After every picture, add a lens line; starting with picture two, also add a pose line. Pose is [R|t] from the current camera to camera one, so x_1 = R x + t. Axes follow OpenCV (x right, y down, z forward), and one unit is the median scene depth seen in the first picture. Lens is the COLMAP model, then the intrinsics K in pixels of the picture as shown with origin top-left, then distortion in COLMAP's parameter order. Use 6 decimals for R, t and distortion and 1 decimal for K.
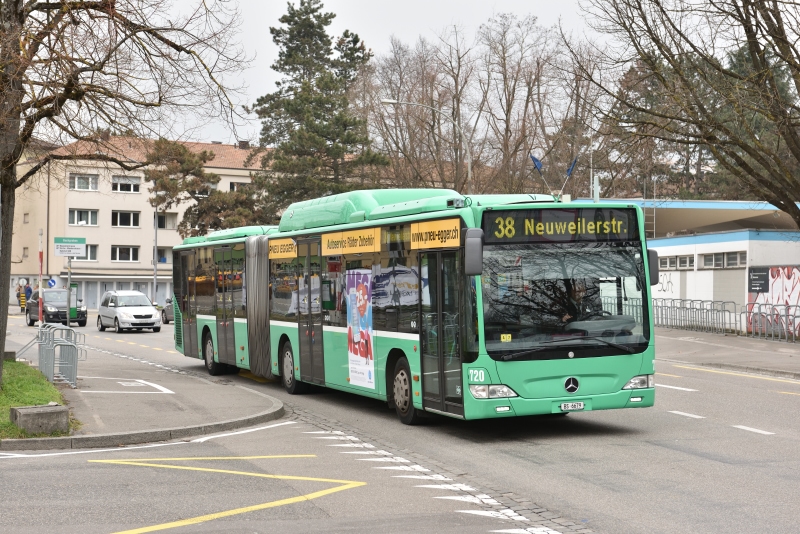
lens RADIAL K [[1435.1, 0, 400.0], [0, 1435.1, 267.0], [0, 0, 1]] dist [0.044700, 0.022283]
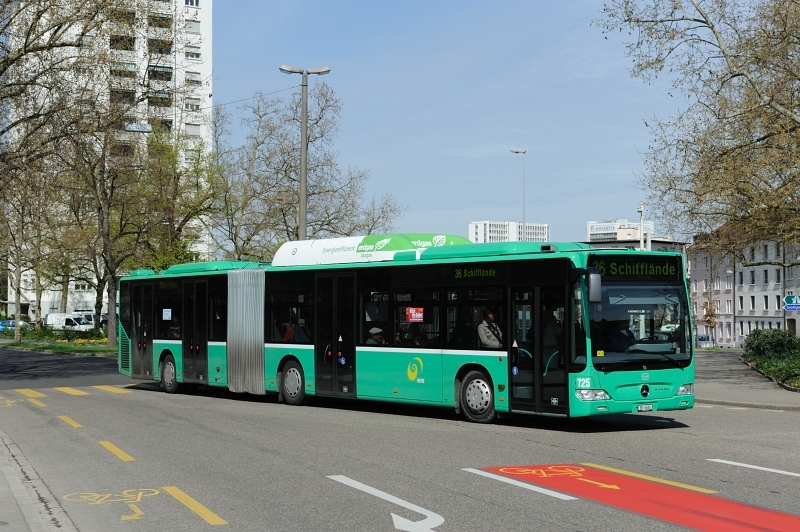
lens RADIAL K [[1435.1, 0, 400.0], [0, 1435.1, 266.0], [0, 0, 1]] dist [0.044700, 0.022283]
pose [[0.962208, 0.027662, 0.270906, -0.441834], [-0.019708, 0.999292, -0.032040, 0.015178], [-0.271600, 0.025490, 0.962073, -0.190844]]
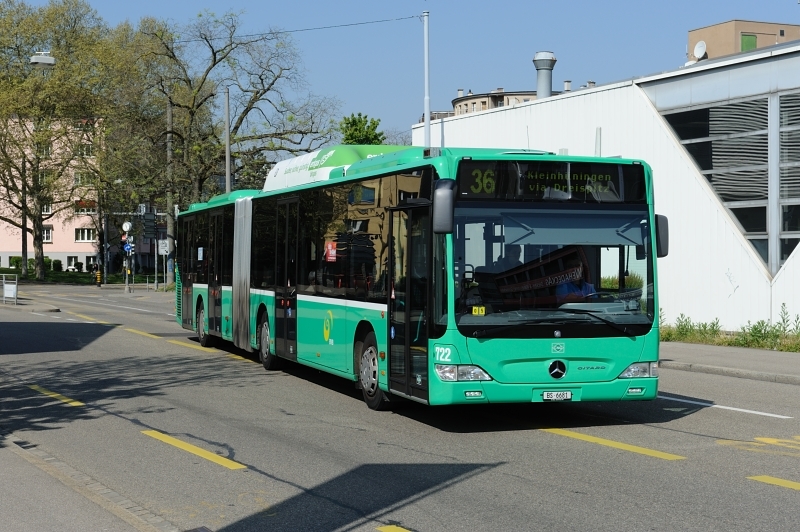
lens RADIAL K [[1435.1, 0, 400.0], [0, 1435.1, 266.0], [0, 0, 1]] dist [0.044700, 0.022283]
pose [[0.998509, 0.037580, -0.039600, 0.057401], [-0.037256, 0.999266, 0.008873, 0.016652], [0.039905, -0.007384, 0.999176, 0.146760]]
